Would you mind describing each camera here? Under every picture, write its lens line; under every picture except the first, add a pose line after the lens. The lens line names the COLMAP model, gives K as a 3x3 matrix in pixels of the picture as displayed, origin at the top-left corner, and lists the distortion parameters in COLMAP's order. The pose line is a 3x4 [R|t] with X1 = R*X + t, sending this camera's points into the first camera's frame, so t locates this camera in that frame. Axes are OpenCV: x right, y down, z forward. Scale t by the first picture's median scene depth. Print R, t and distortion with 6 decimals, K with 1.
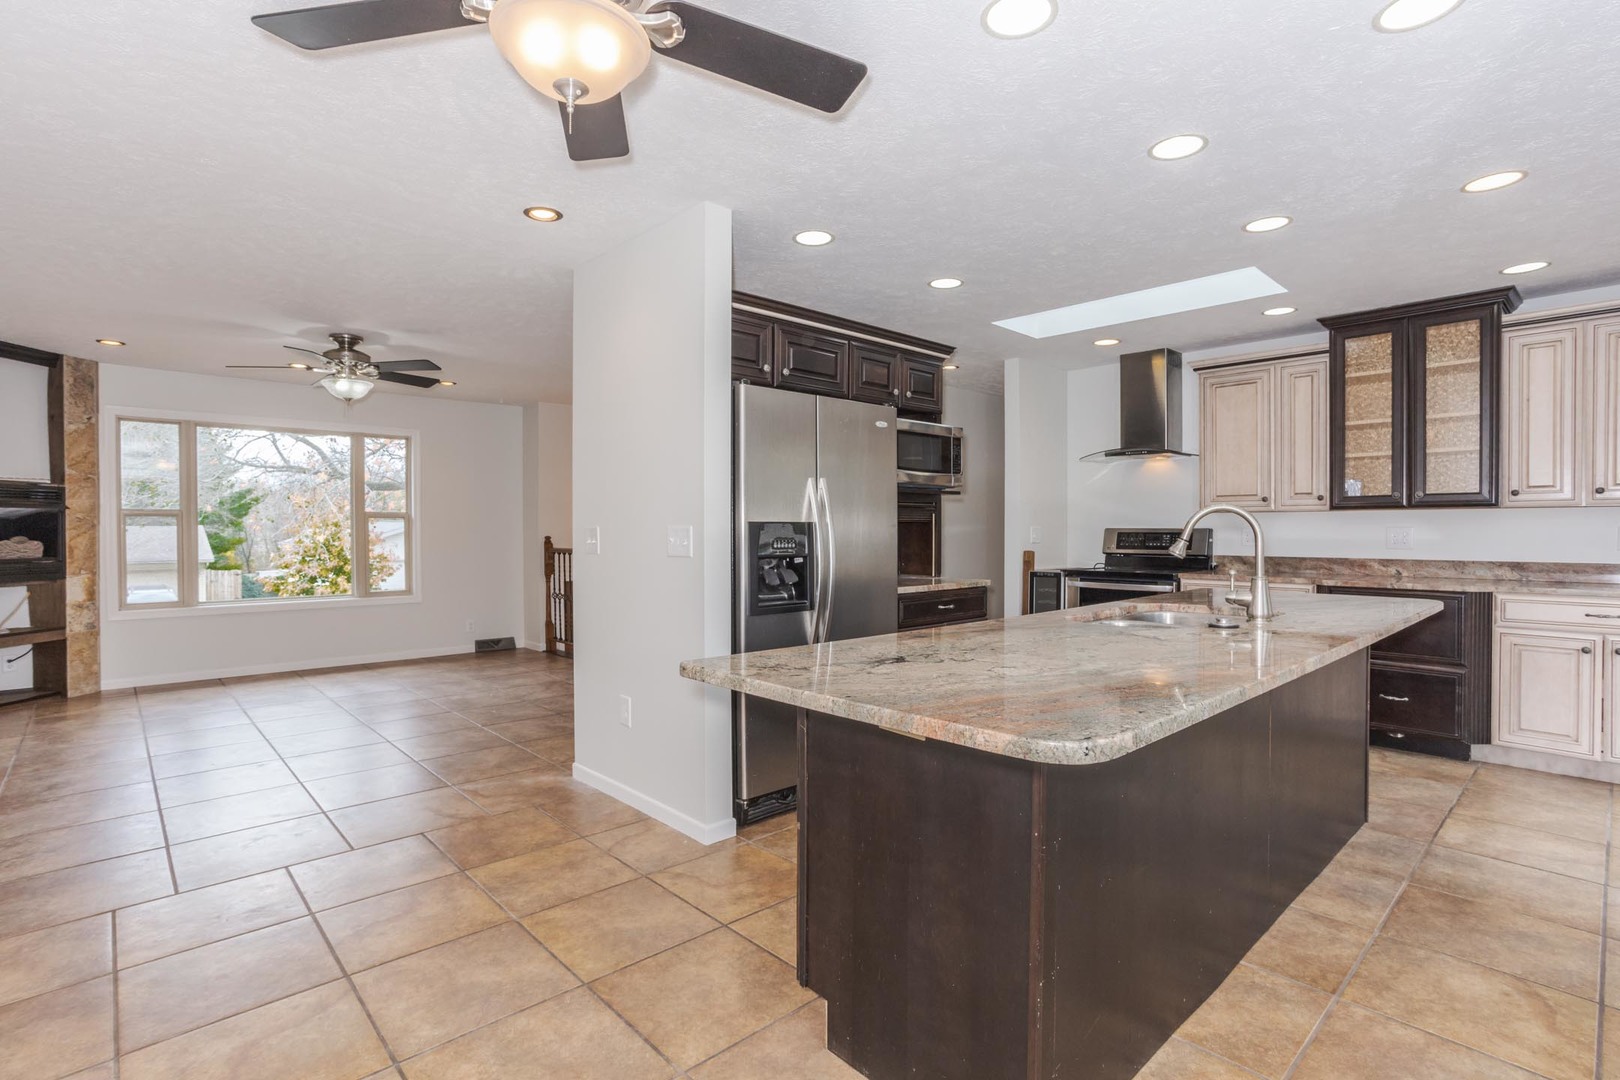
lens RADIAL K [[752.0, 0, 791.3], [0, 752.0, 534.6], [0, 0, 1]] dist [-0.057551, 0.032594]
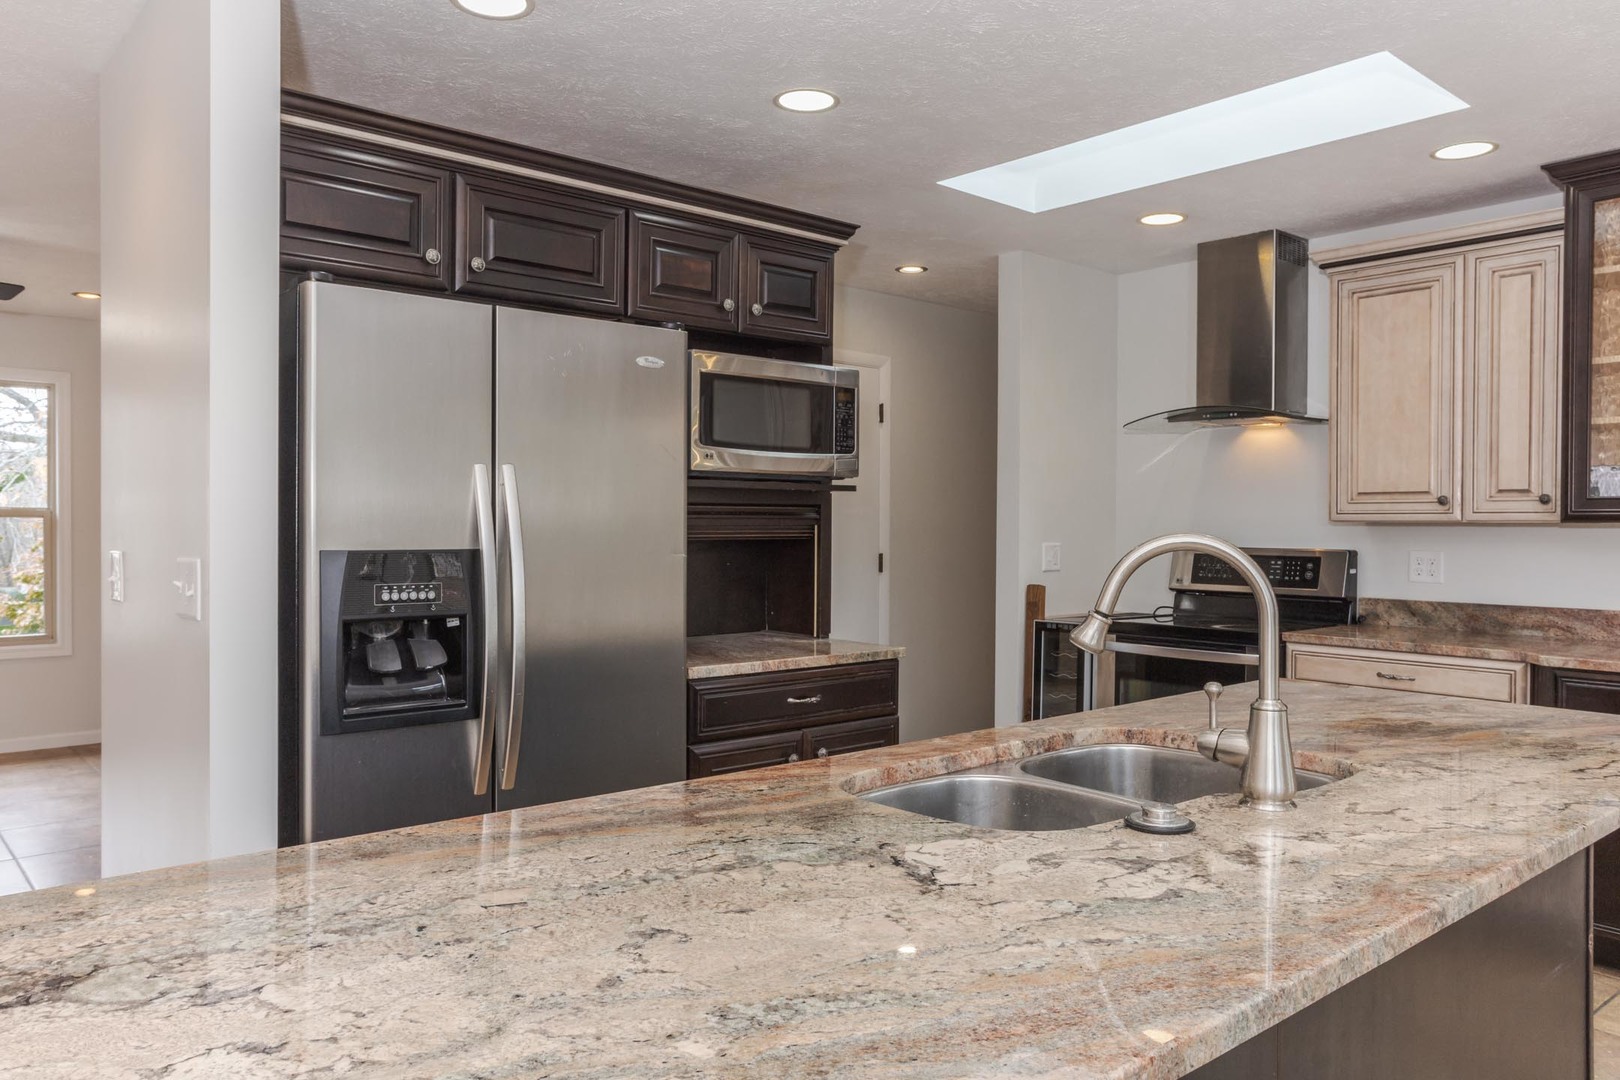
lens RADIAL K [[1108.1, 0, 778.4], [0, 1108.1, 533.4], [0, 0, 1]] dist [0.004759, 0.001810]
pose [[0.999537, 0.007376, -0.029516, 0.185629], [-0.007424, 0.999971, -0.001539, -0.019883], [0.029504, 0.001758, 0.999563, 0.174222]]
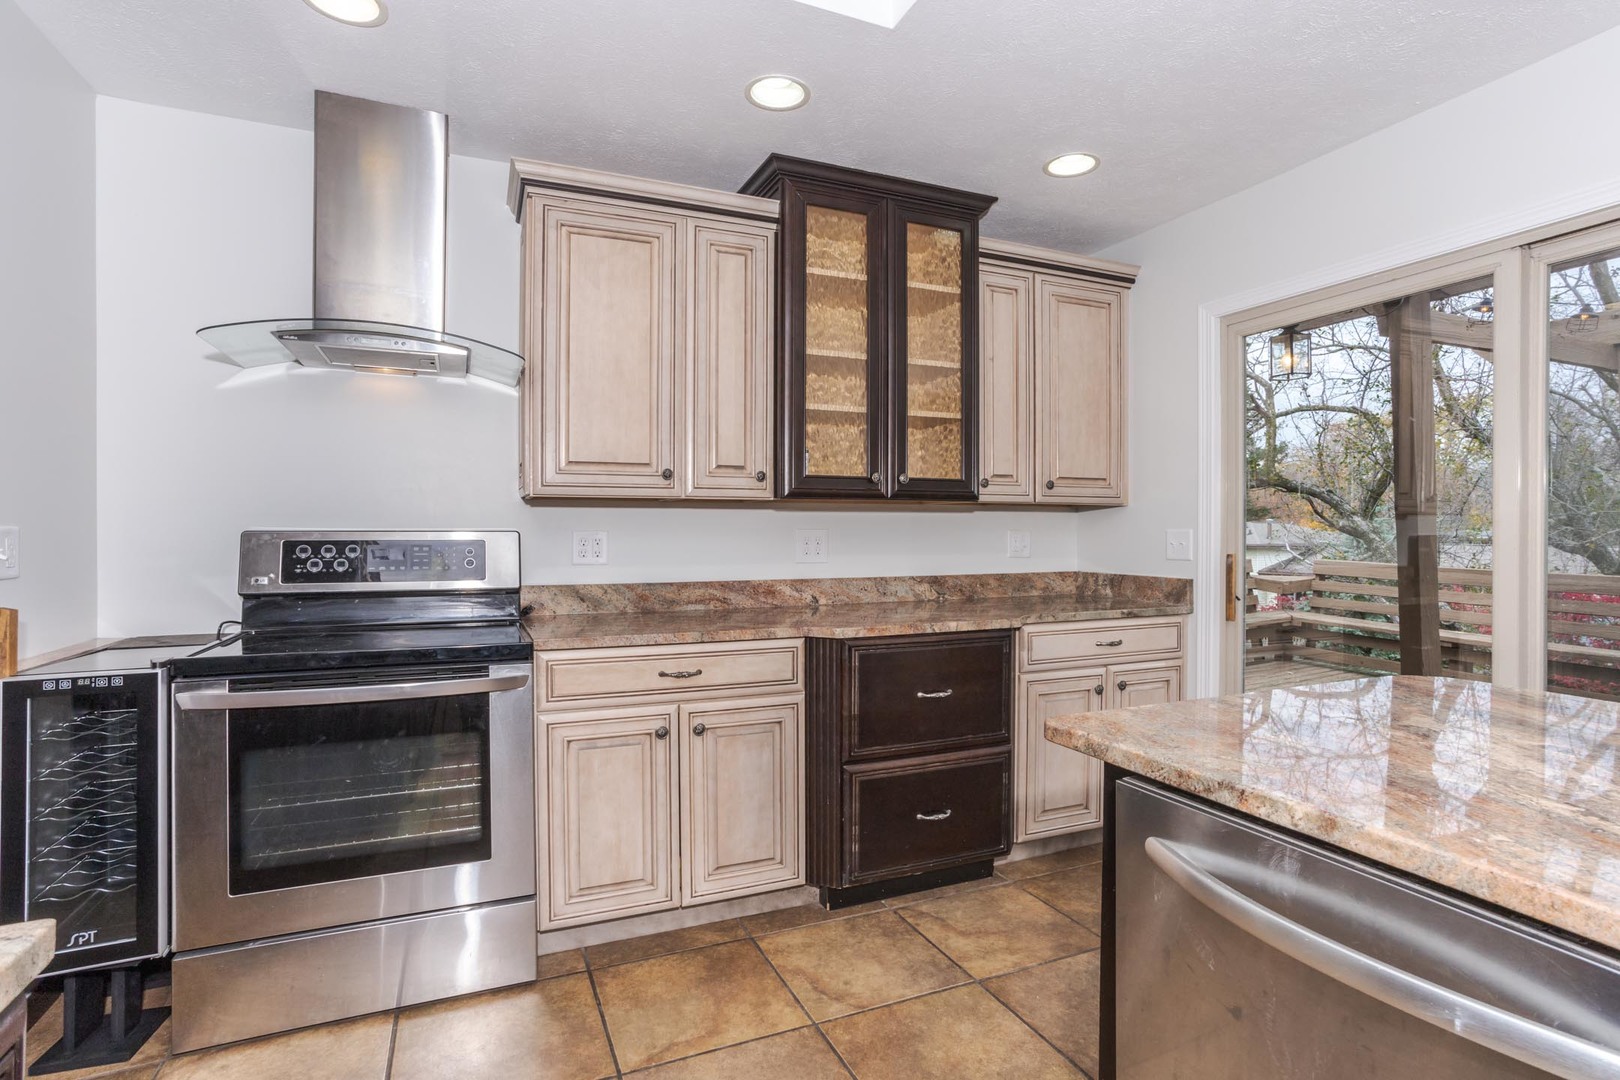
lens RADIAL K [[782.8, 0, 813.0], [0, 782.8, 533.8], [0, 0, 1]] dist [-0.056552, 0.032676]
pose [[0.290236, -0.002202, 0.956953, 0.166488], [0.007358, 0.999973, 0.000069, -0.006482], [-0.956927, 0.007021, 0.290244, 0.802113]]
